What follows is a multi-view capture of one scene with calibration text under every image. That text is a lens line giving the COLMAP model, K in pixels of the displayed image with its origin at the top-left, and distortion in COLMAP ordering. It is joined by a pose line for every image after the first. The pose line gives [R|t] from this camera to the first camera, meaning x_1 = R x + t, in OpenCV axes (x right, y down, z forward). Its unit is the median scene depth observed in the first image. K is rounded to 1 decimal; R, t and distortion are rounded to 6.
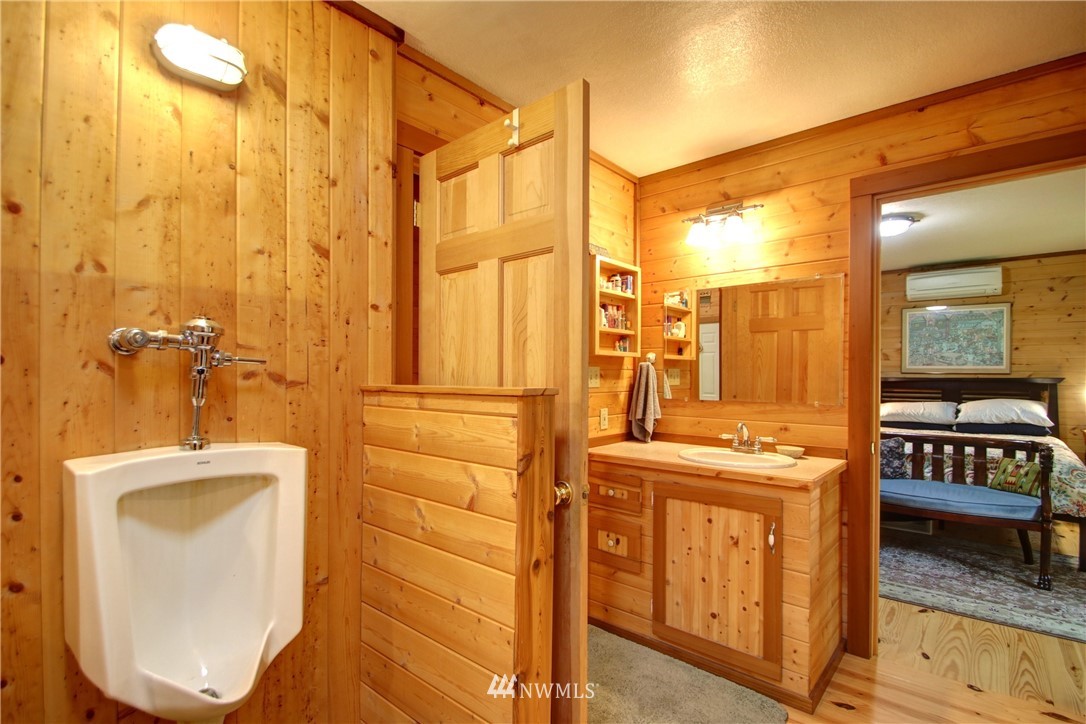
lens RADIAL K [[511.6, 0, 549.3], [0, 511.6, 367.4], [0, 0, 1]] dist [0.007732, -0.011698]
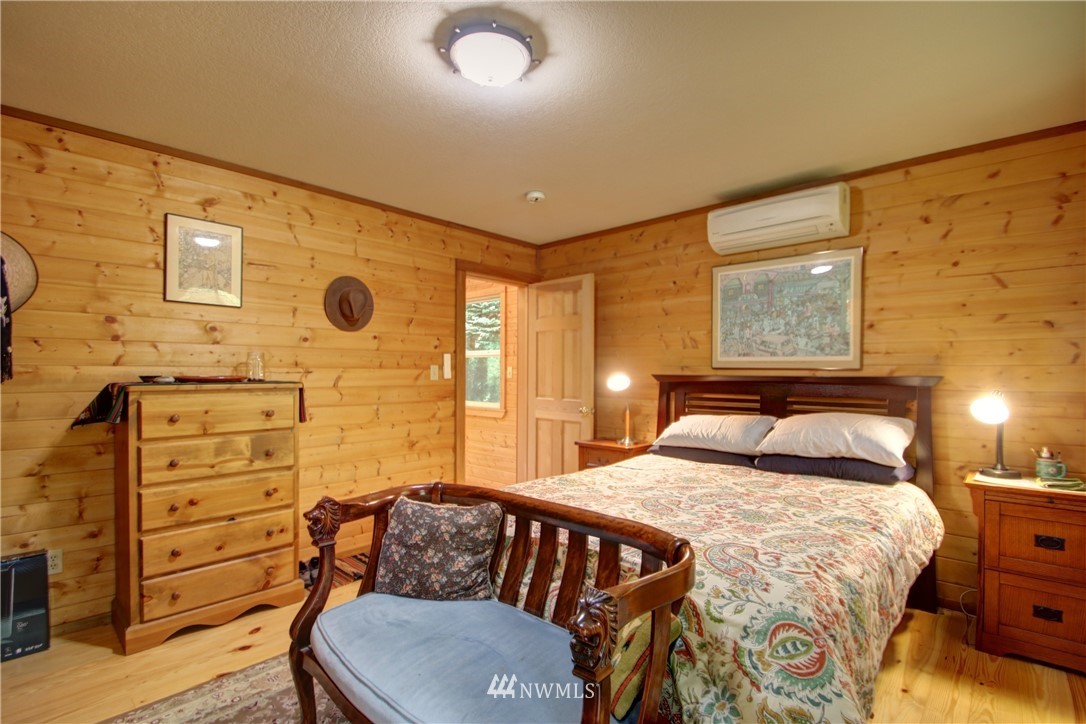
lens RADIAL K [[511.6, 0, 535.3], [0, 511.6, 368.2], [0, 0, 1]] dist [0.007732, -0.011698]
pose [[0.998949, -0.001587, -0.045807, 0.556824], [0.001915, 0.999973, 0.007133, 0.006158], [0.045794, -0.007213, 0.998925, 0.396327]]
